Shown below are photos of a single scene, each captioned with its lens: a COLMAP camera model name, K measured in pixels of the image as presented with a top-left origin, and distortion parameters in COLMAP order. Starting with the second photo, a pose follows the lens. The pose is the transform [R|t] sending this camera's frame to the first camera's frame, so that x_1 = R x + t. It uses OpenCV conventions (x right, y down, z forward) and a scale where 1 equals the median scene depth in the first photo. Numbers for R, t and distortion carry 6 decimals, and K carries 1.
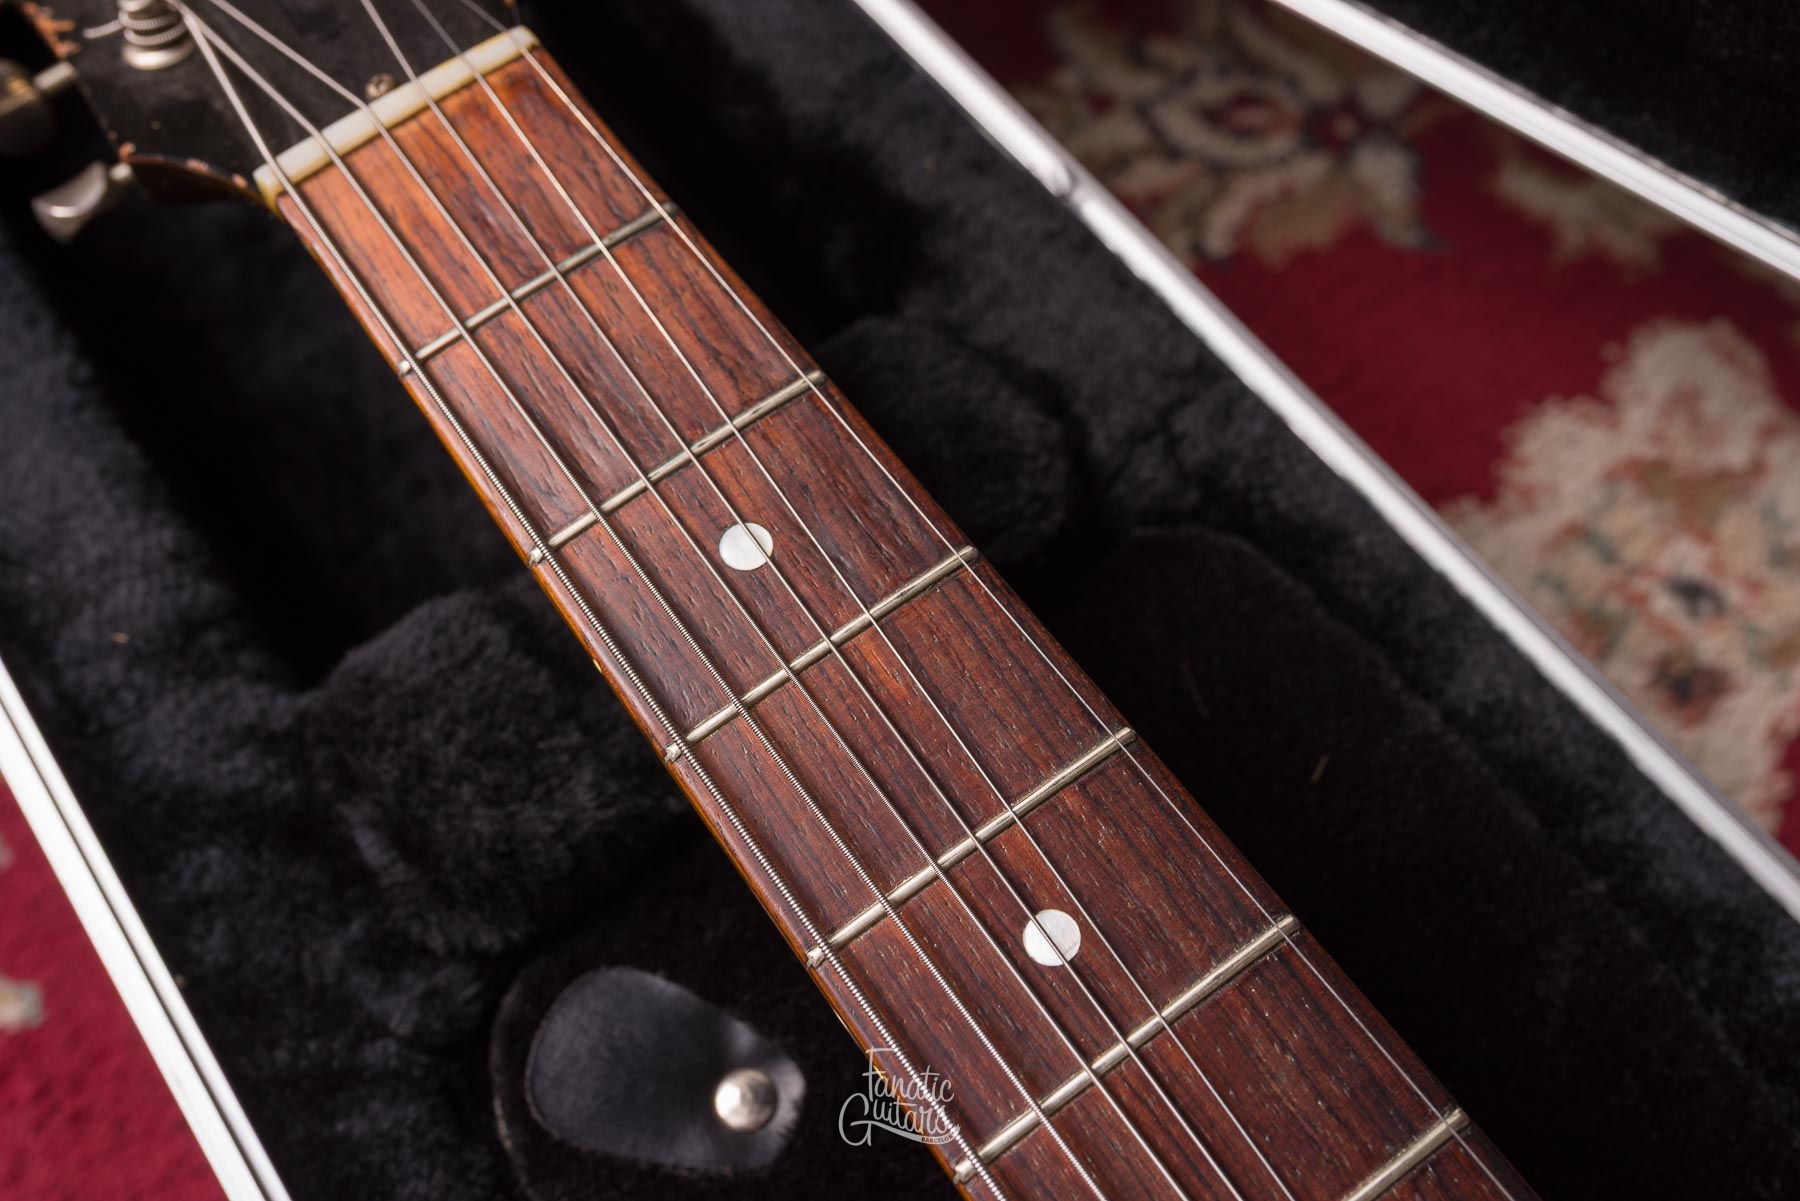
lens RADIAL K [[1760.1, 0, 895.4], [0, 1760.1, 598.1], [0, 0, 1]] dist [0.003726, 0.000000]
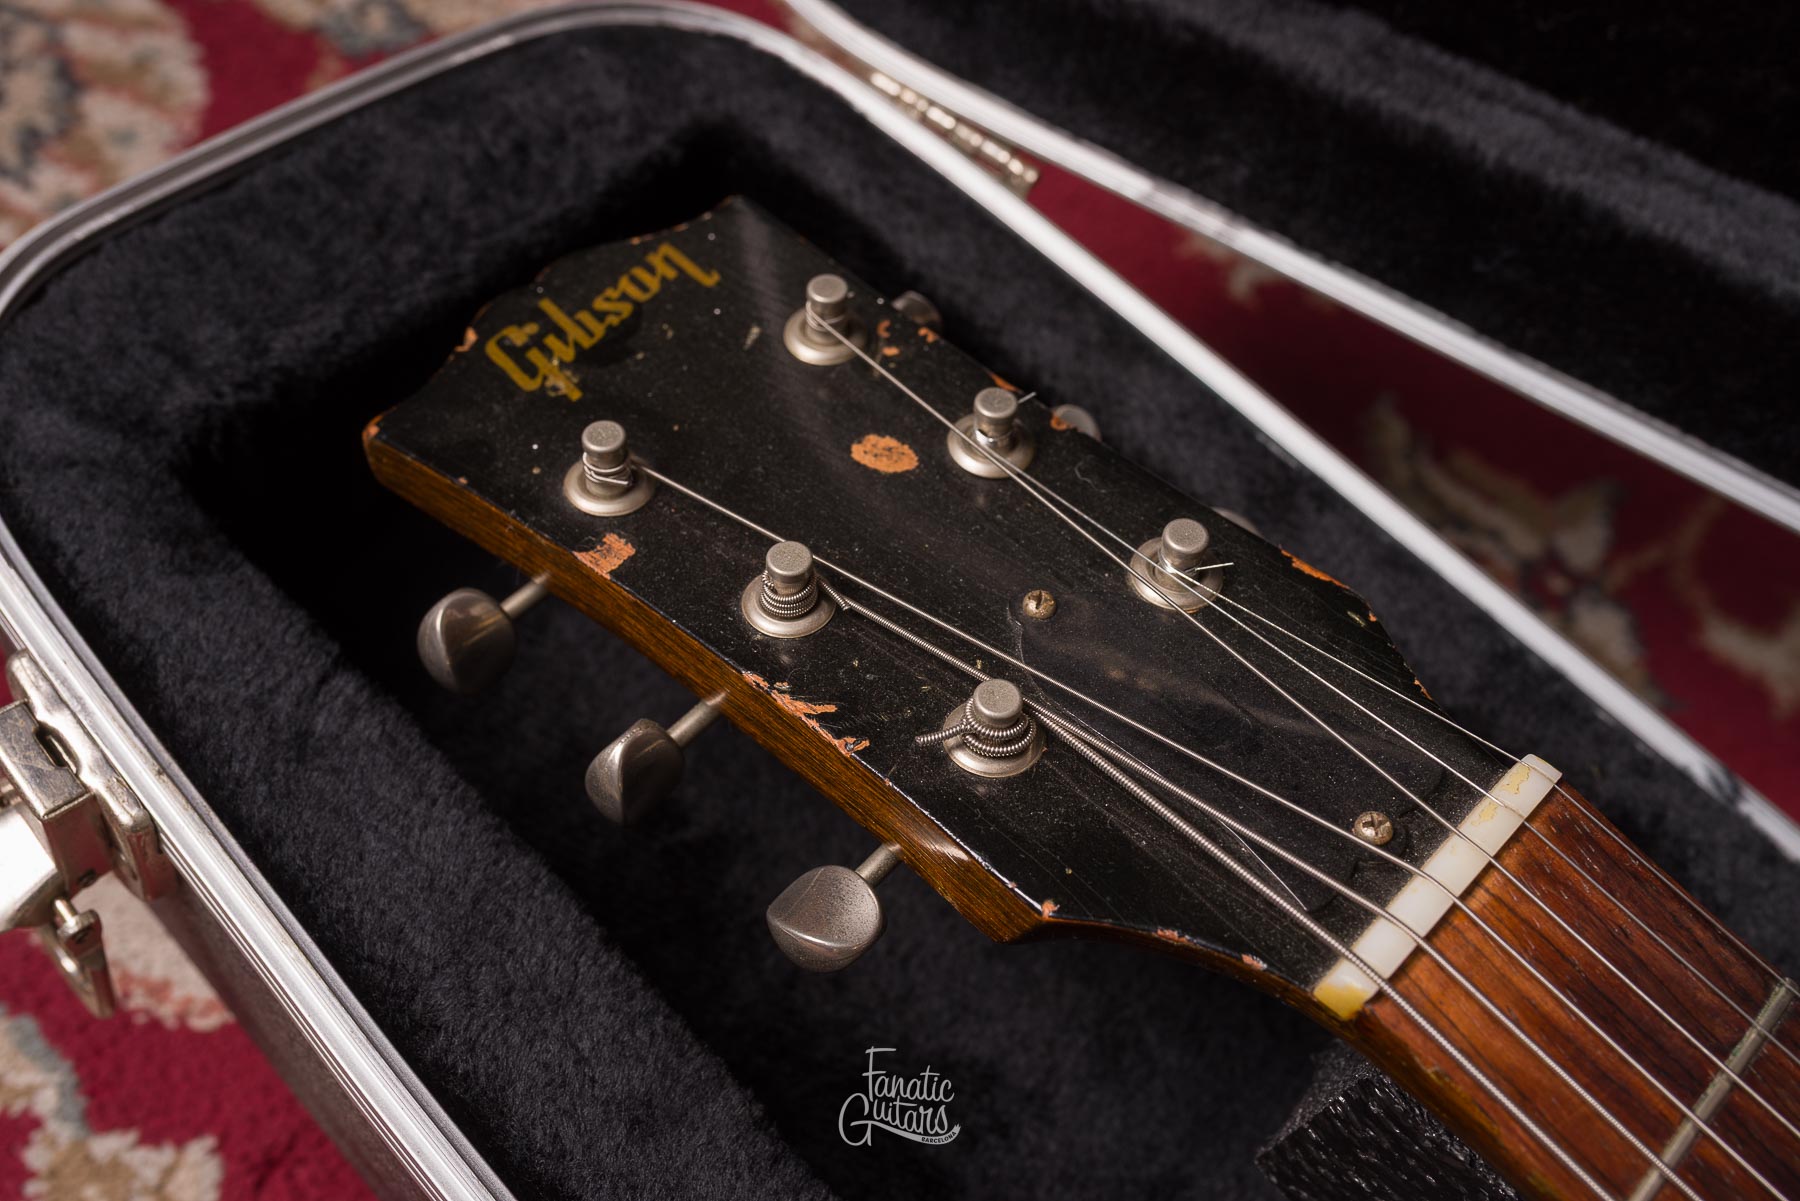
lens RADIAL K [[1760.1, 0, 879.7], [0, 1760.1, 600.5], [0, 0, 1]] dist [0.003726, 0.000000]
pose [[0.952250, -0.024384, 0.304344, -0.750934], [0.054185, 0.994479, -0.089860, -0.326234], [-0.300473, 0.102060, 0.948314, 0.253079]]
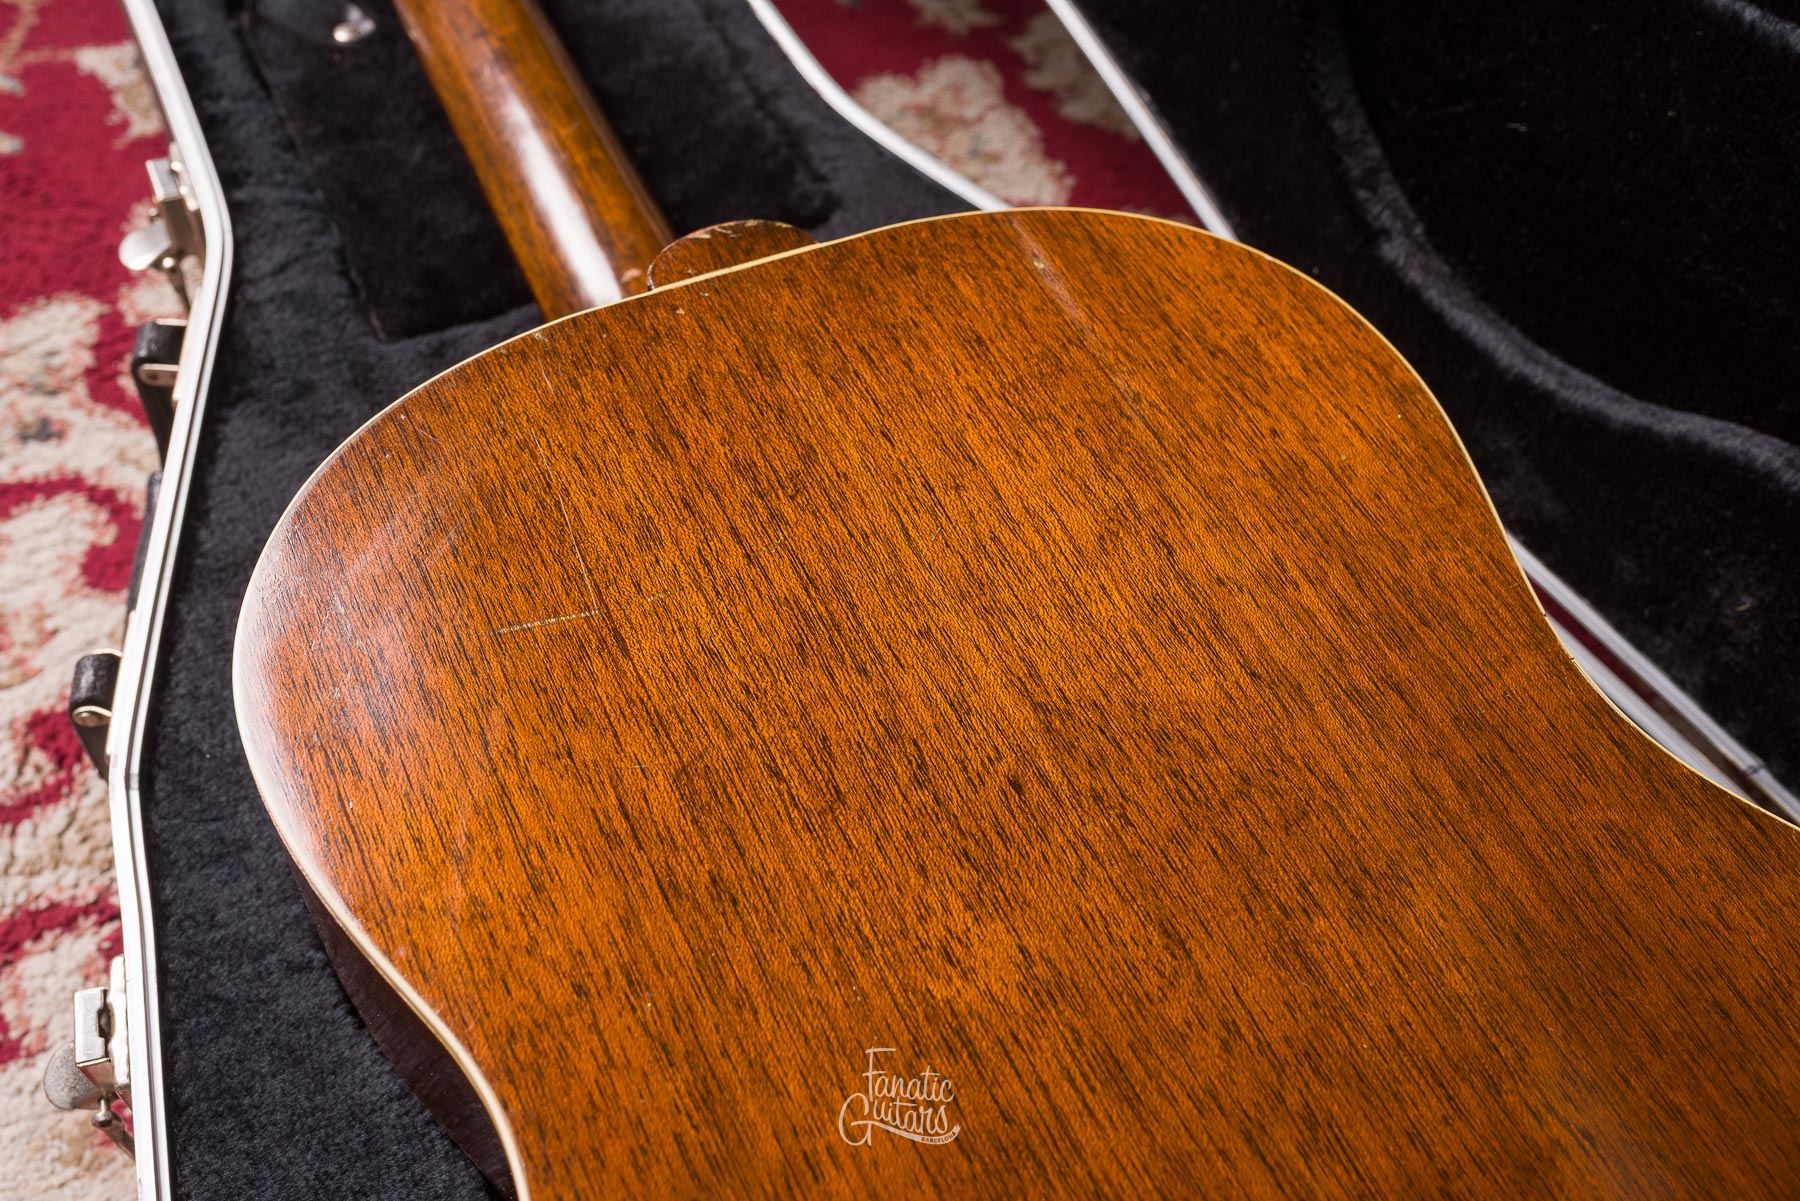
lens RADIAL K [[1760.1, 0, 892.7], [0, 1760.1, 604.8], [0, 0, 1]] dist [0.003726, 0.000000]
pose [[0.976579, 0.211526, 0.039378, 0.701554], [-0.200327, 0.960671, -0.192302, 1.323169], [-0.078506, 0.179909, 0.980546, -1.247825]]
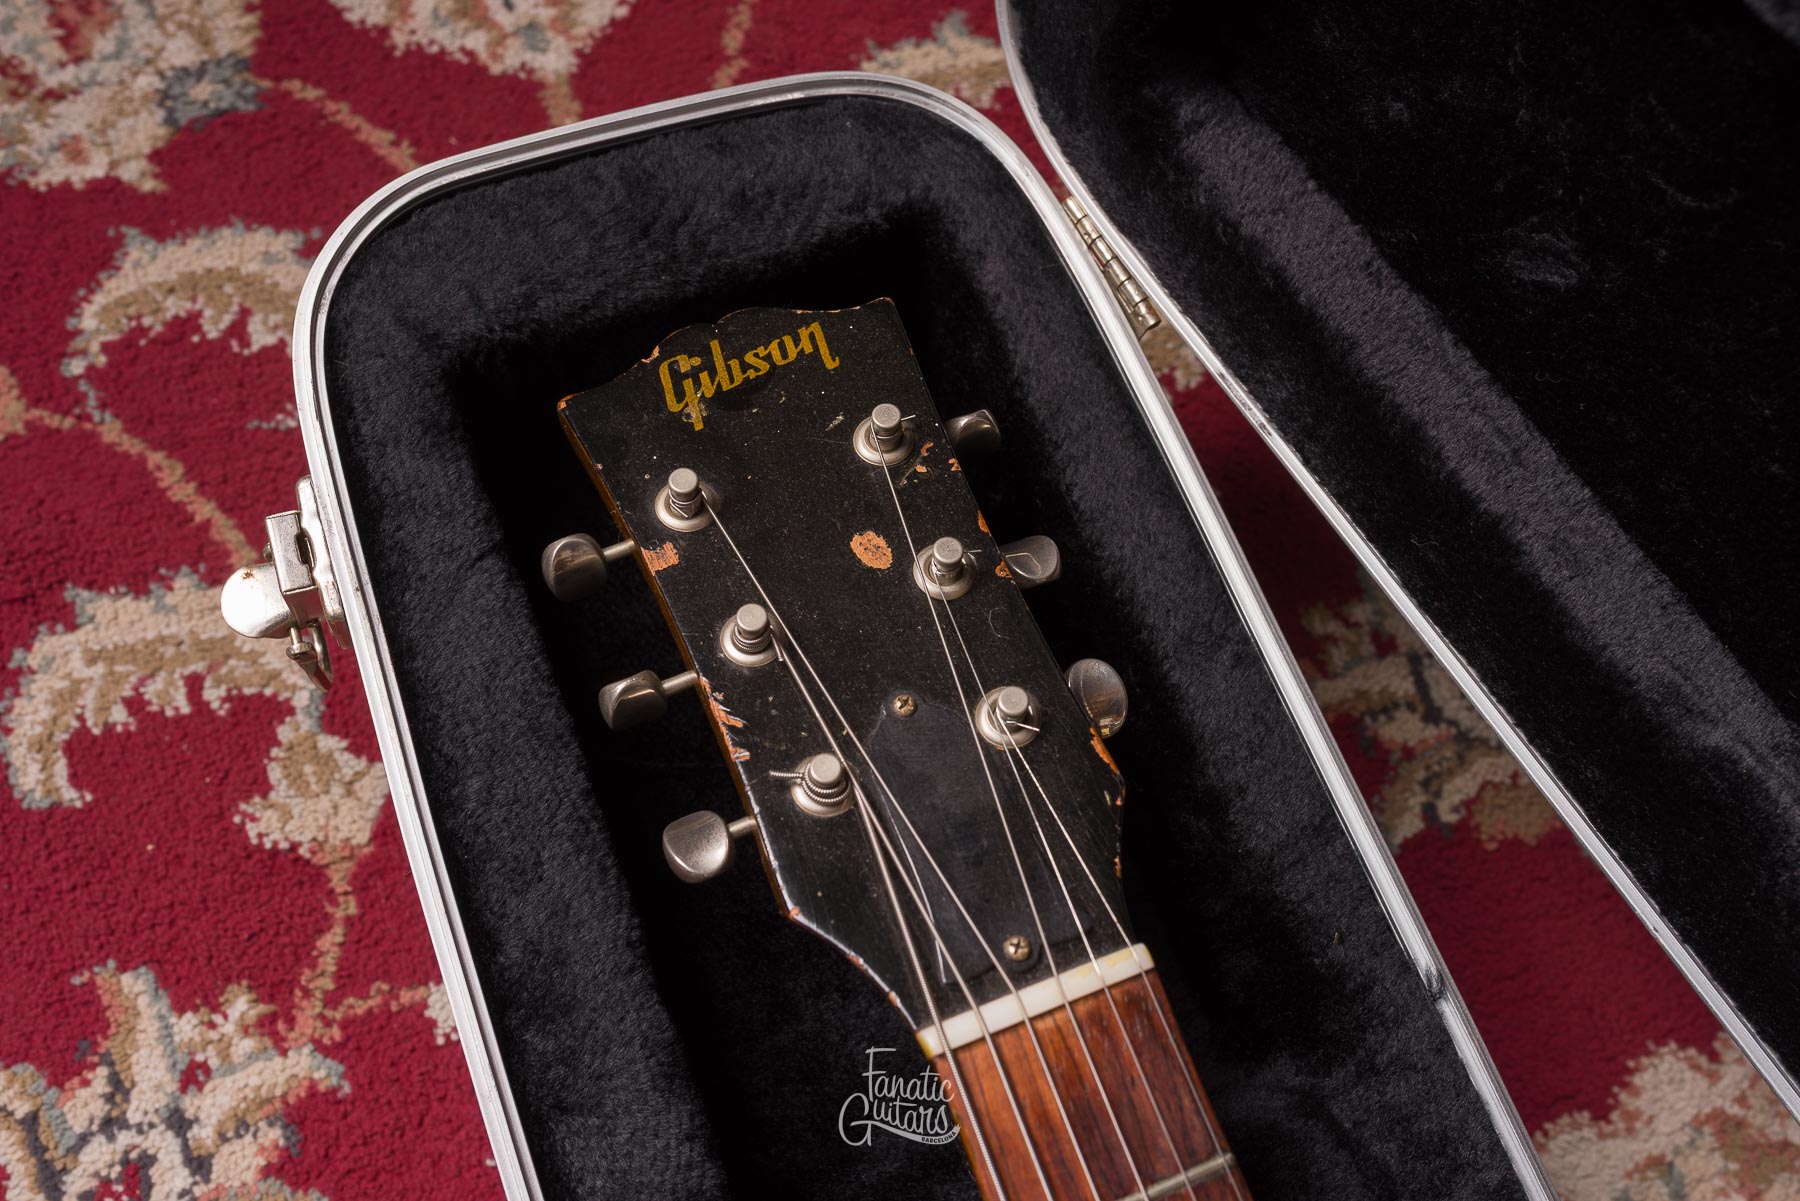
lens RADIAL K [[1760.1, 0, 922.7], [0, 1760.1, 565.6], [0, 0, 1]] dist [0.003726, 0.000000]
pose [[0.952773, 0.285347, 0.103929, -0.547675], [-0.295547, 0.949946, 0.101264, -0.638505], [-0.069831, -0.127198, 0.989416, -0.195358]]
